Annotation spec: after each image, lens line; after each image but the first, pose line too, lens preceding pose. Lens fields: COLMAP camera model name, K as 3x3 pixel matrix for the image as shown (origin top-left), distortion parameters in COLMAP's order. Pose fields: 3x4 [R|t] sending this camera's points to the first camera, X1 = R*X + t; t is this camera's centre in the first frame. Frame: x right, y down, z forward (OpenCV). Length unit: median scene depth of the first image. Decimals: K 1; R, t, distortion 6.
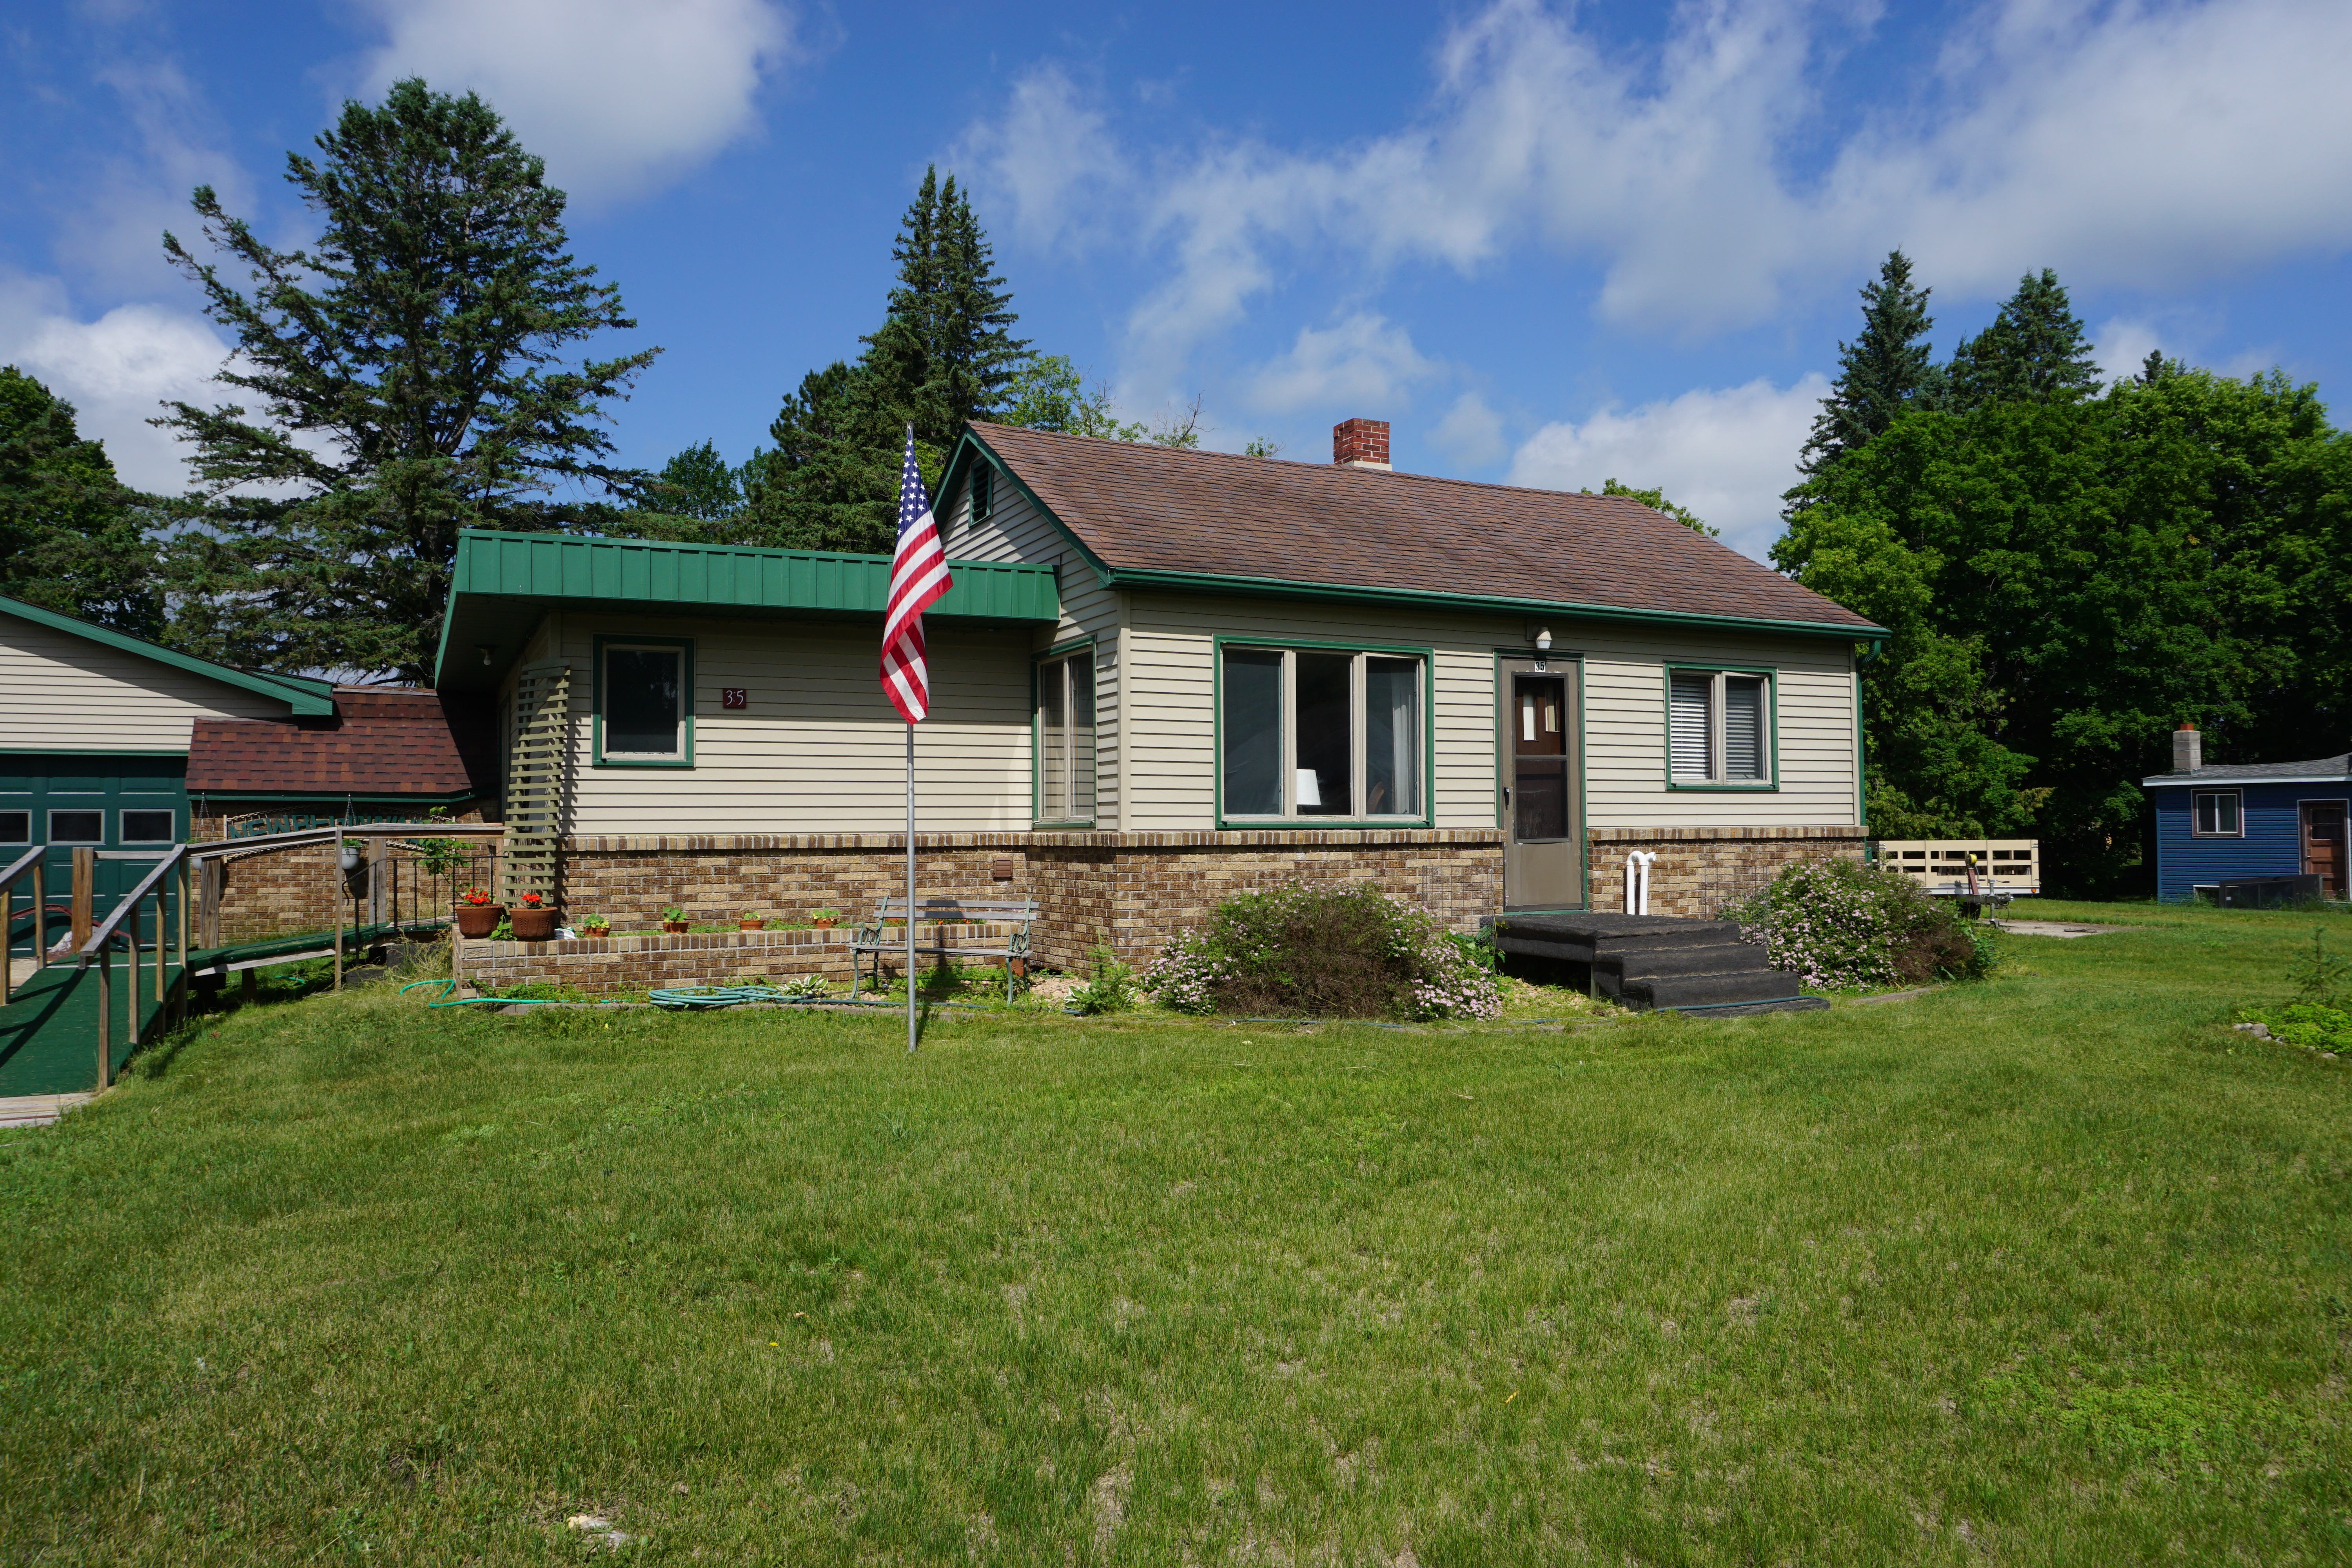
lens RADIAL K [[1703.0, 0, 1188.2], [0, 1703.0, 791.0], [0, 0, 1]] dist [0.022749, 0.002567]
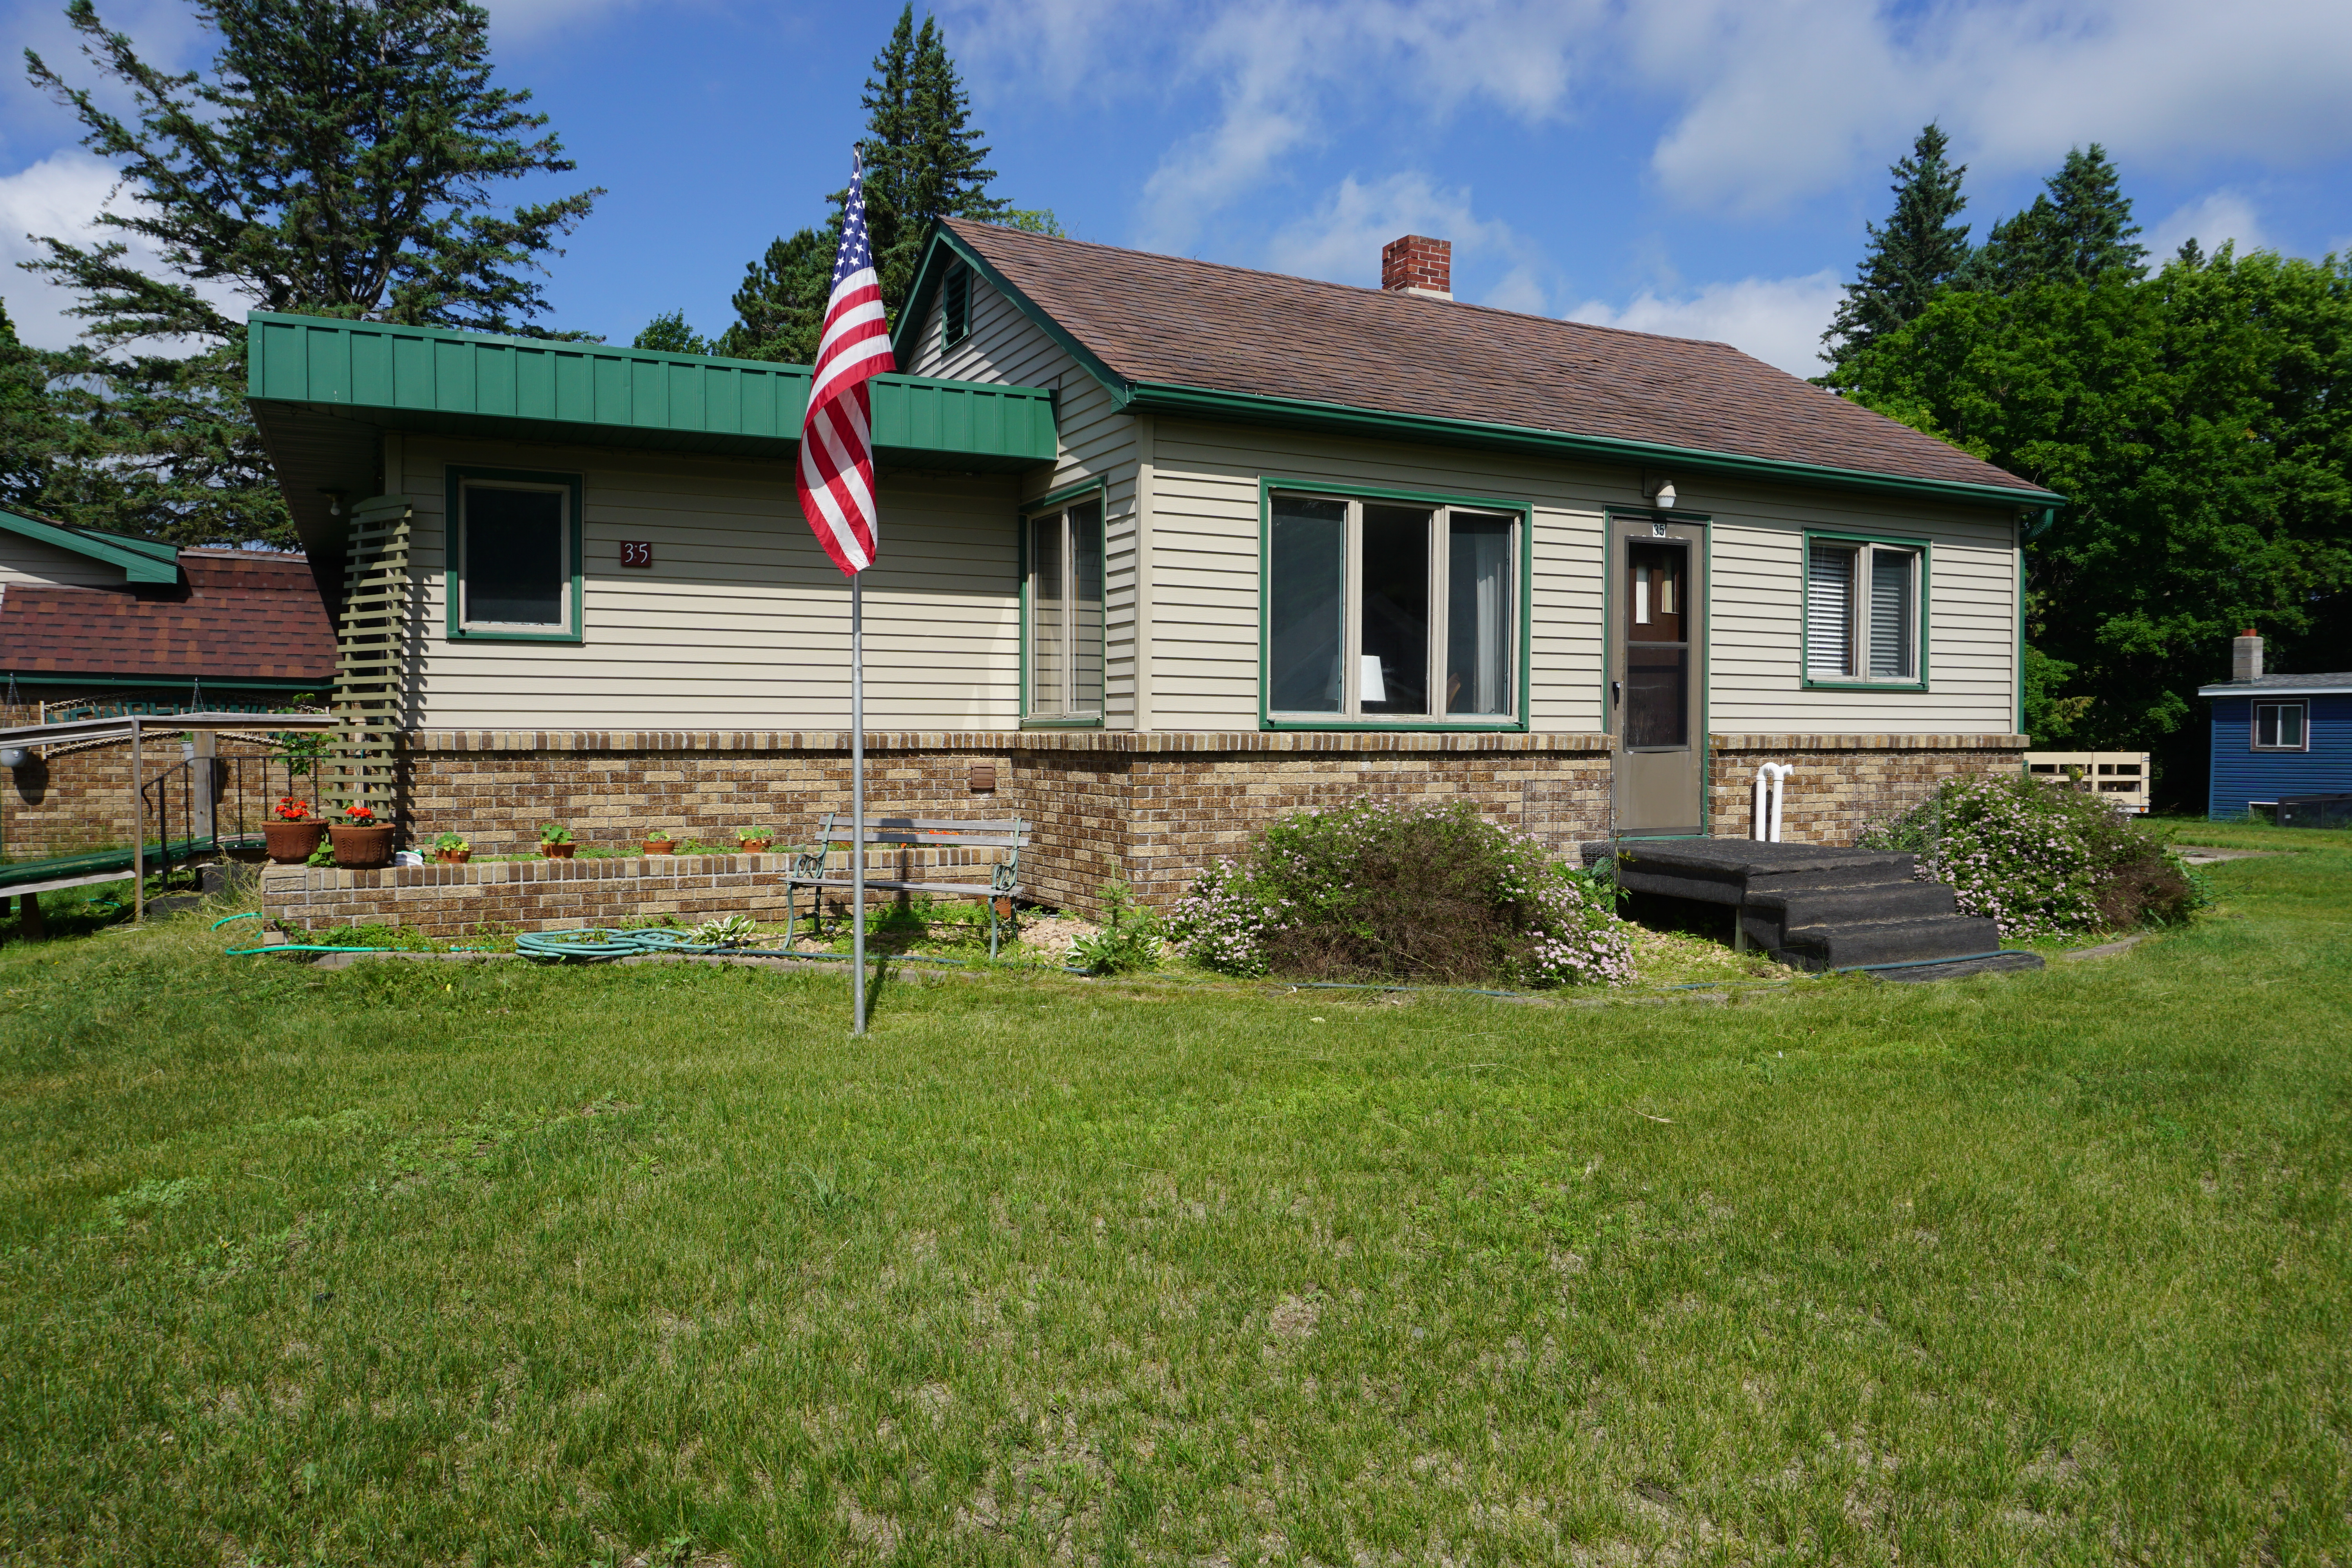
lens RADIAL K [[1571.8, 0, 1176.0], [0, 1571.8, 784.0], [0, 0, 1]] dist [-0.013255, 0.032438]
pose [[0.999743, 0.009383, 0.020618, -0.033251], [-0.010495, 0.998459, 0.054499, 0.007678], [-0.020075, -0.054702, 0.998301, 0.262568]]
